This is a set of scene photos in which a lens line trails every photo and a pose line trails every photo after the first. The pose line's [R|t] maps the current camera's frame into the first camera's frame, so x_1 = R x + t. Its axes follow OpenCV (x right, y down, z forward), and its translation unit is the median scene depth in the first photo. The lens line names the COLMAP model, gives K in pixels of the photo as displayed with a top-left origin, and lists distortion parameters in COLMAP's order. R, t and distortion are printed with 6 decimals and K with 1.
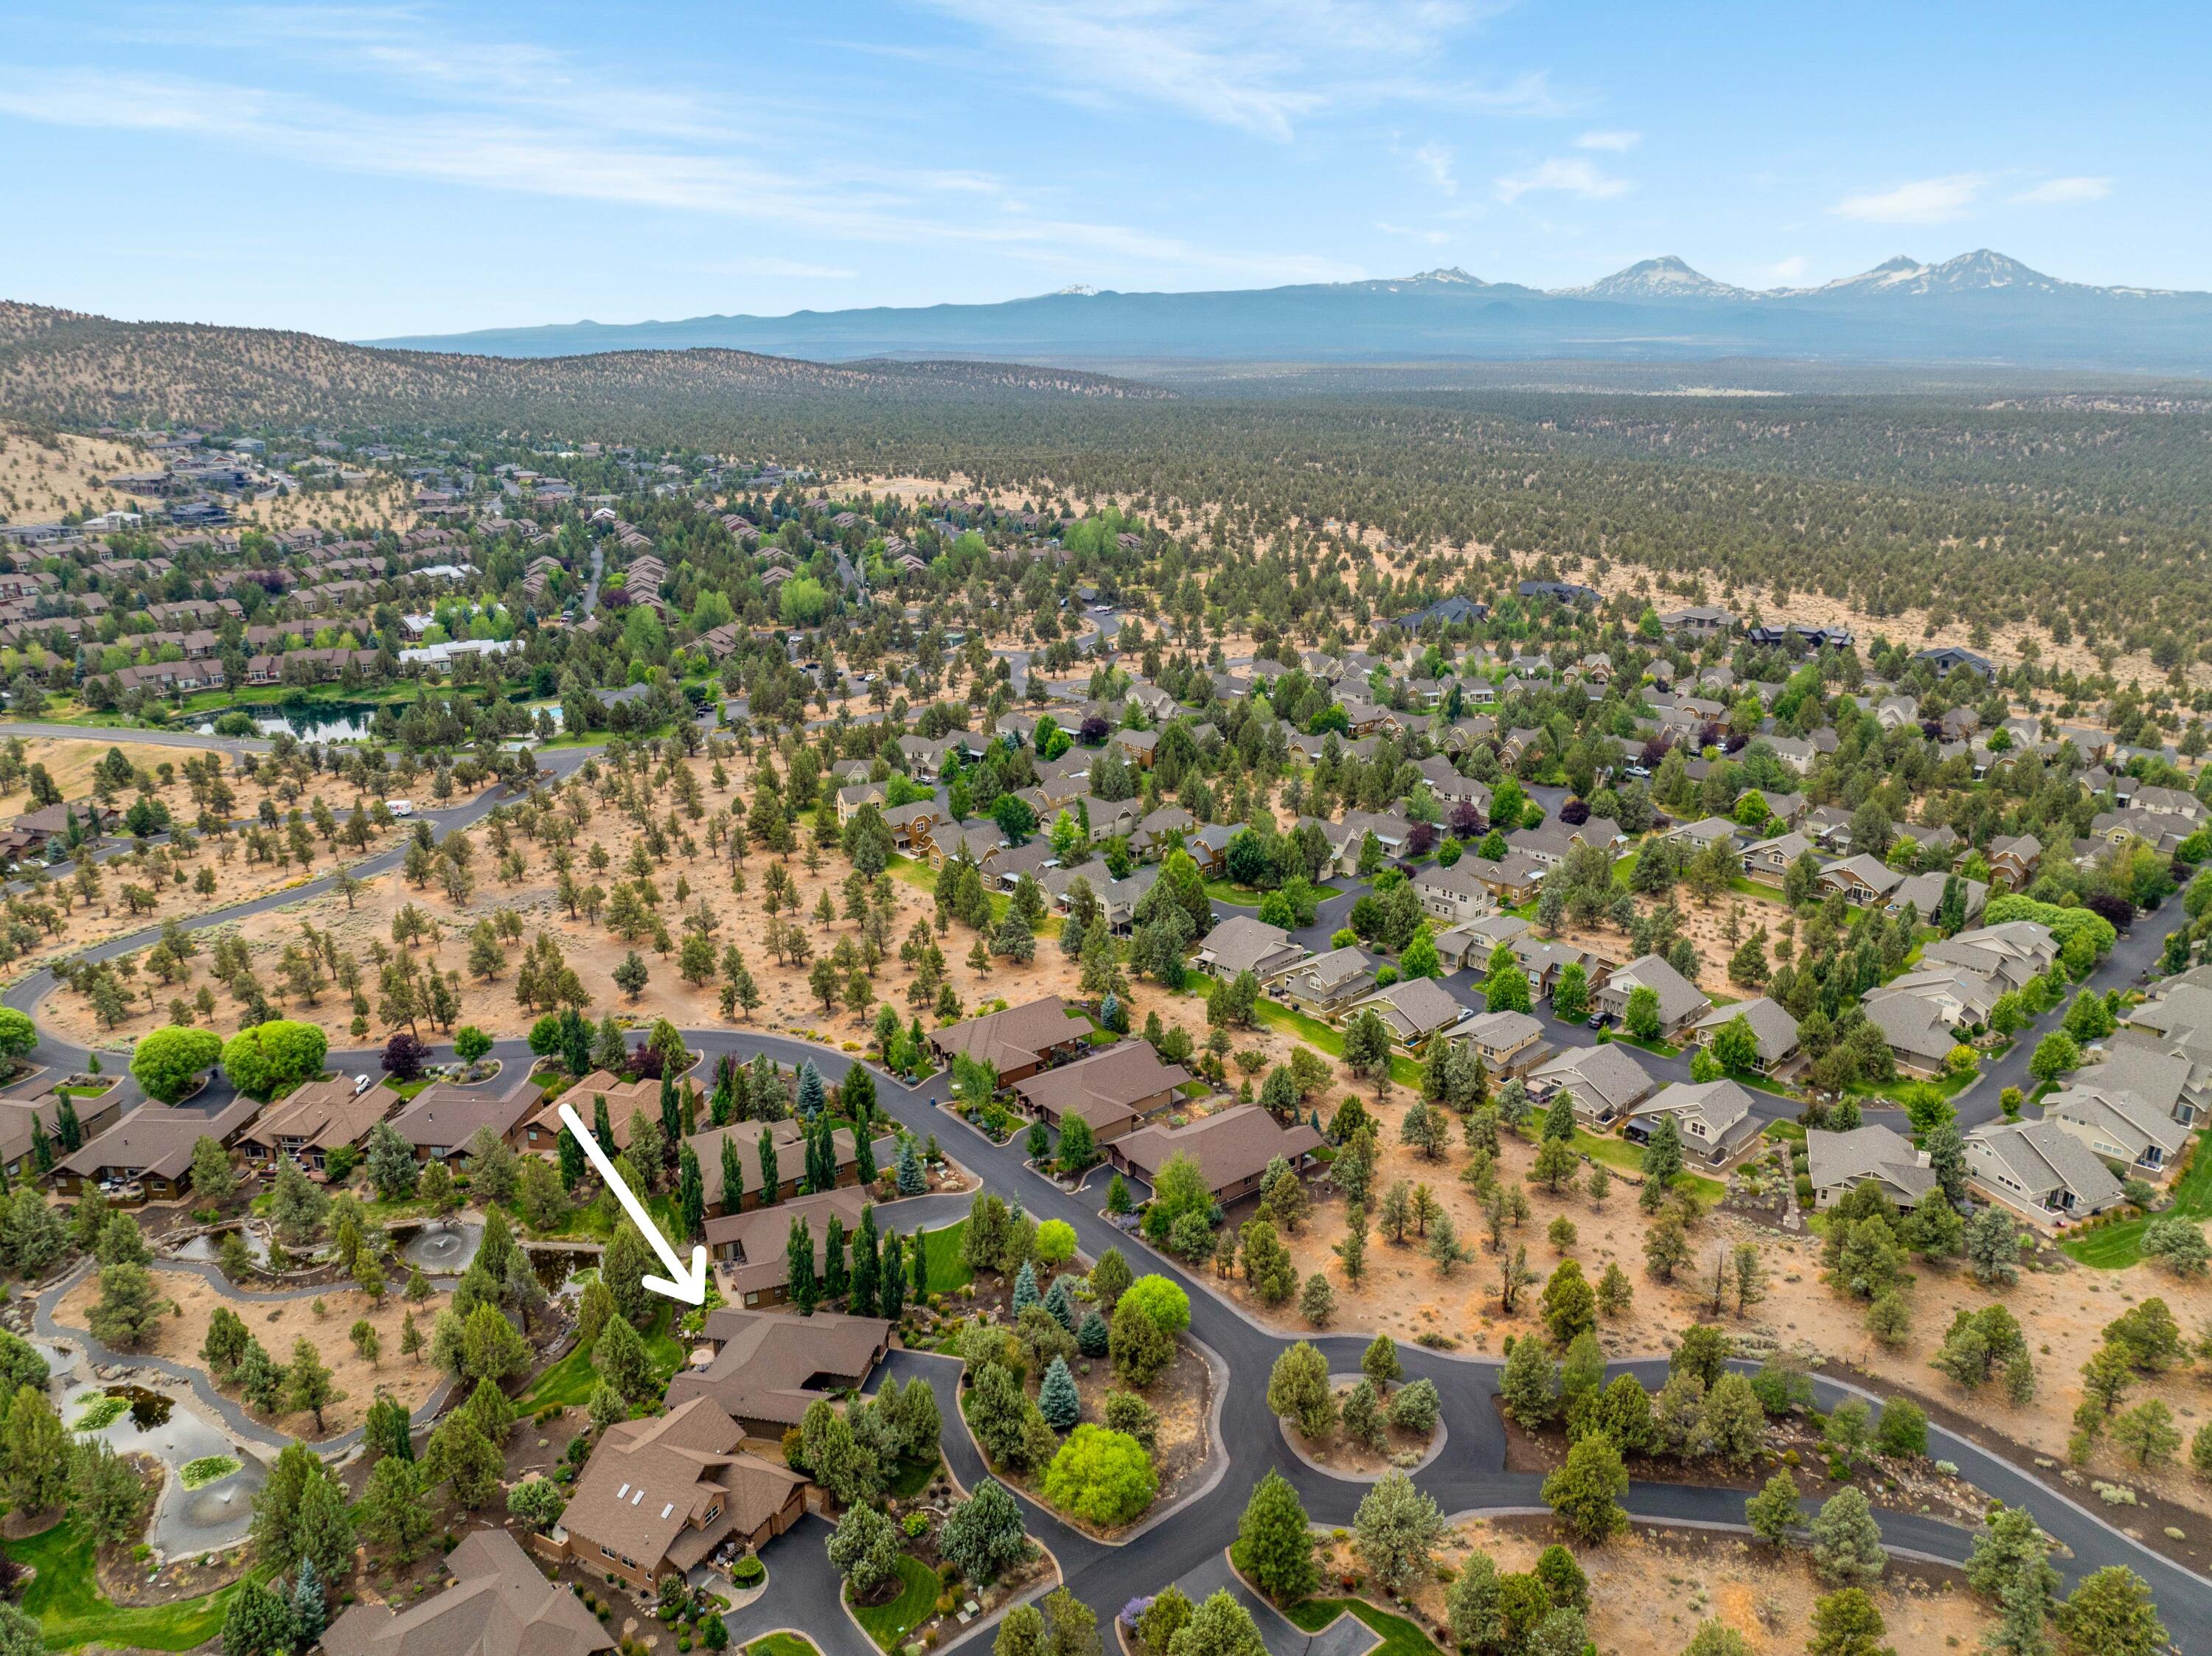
lens RADIAL K [[1557.0, 0, 1110.3], [0, 1557.0, 784.9], [0, 0, 1]] dist [-0.038066, -0.006098]
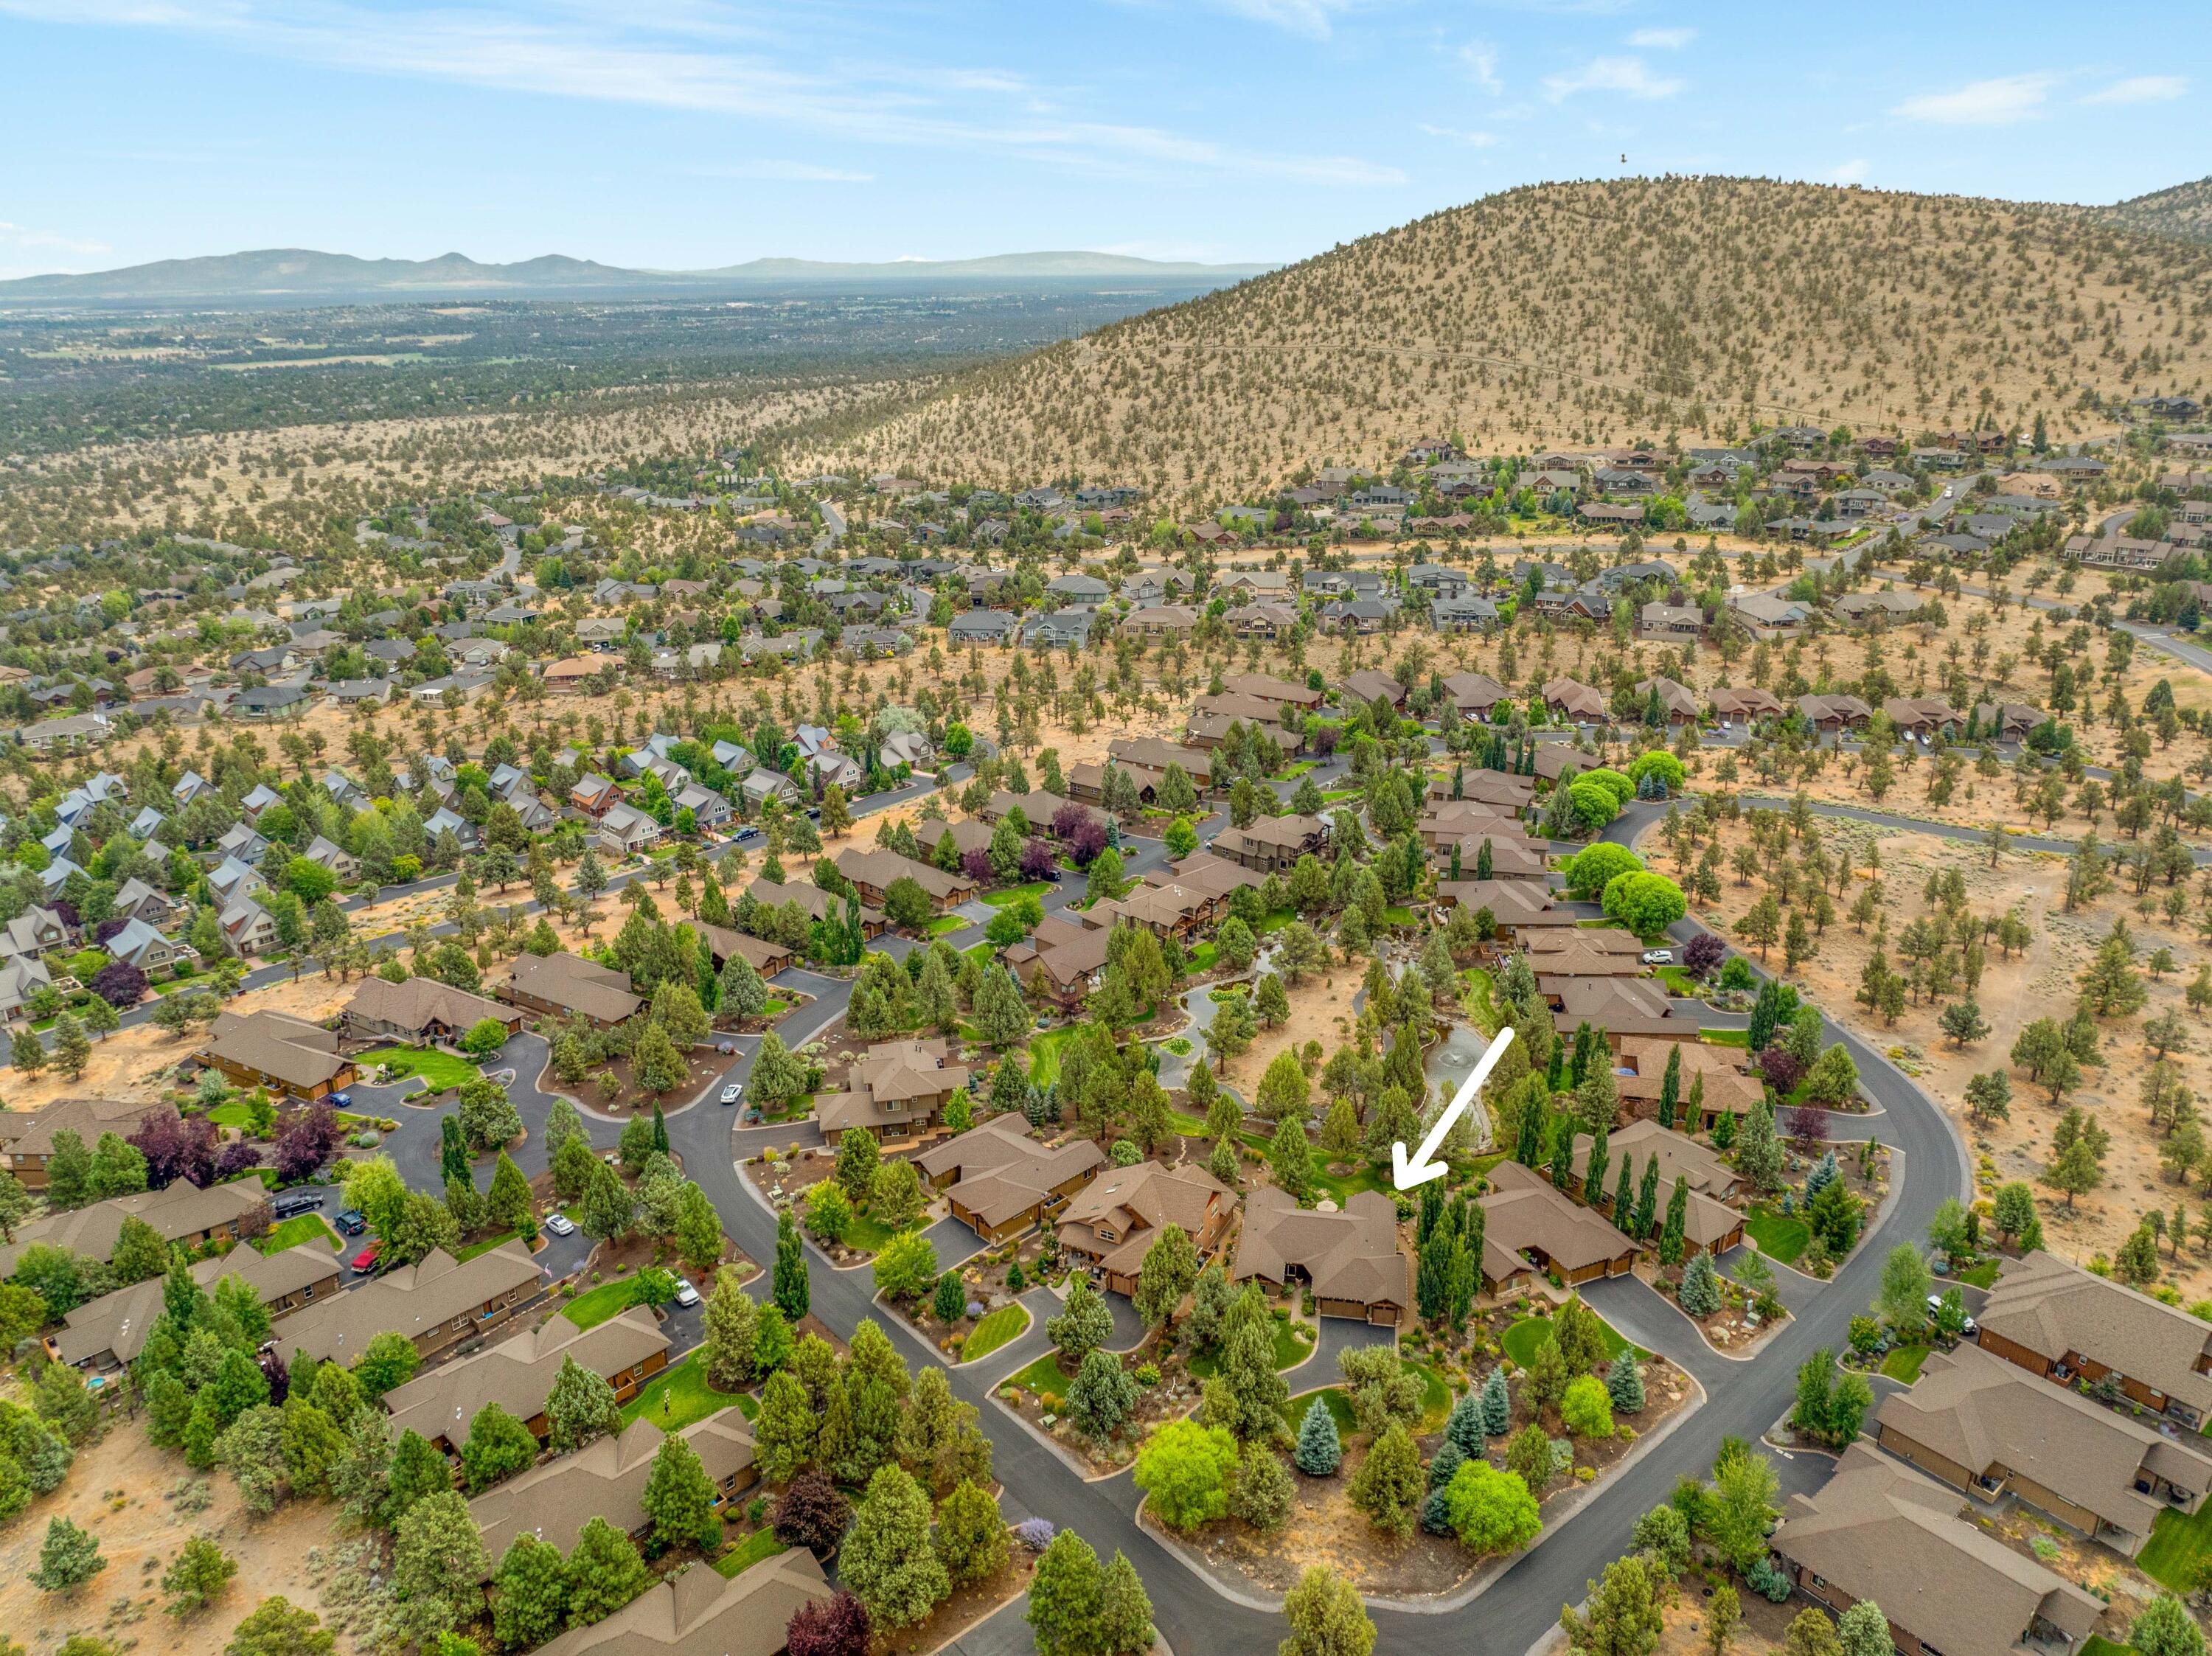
lens RADIAL K [[1545.2, 0, 1106.0], [0, 1545.2, 828.0], [0, 0, 1]] dist [-0.044999, 0.006743]
pose [[0.017874, 0.343410, -0.939016, 0.211293], [-0.263270, 0.907640, 0.326924, -0.059220], [0.964557, 0.241371, 0.106632, 0.214401]]
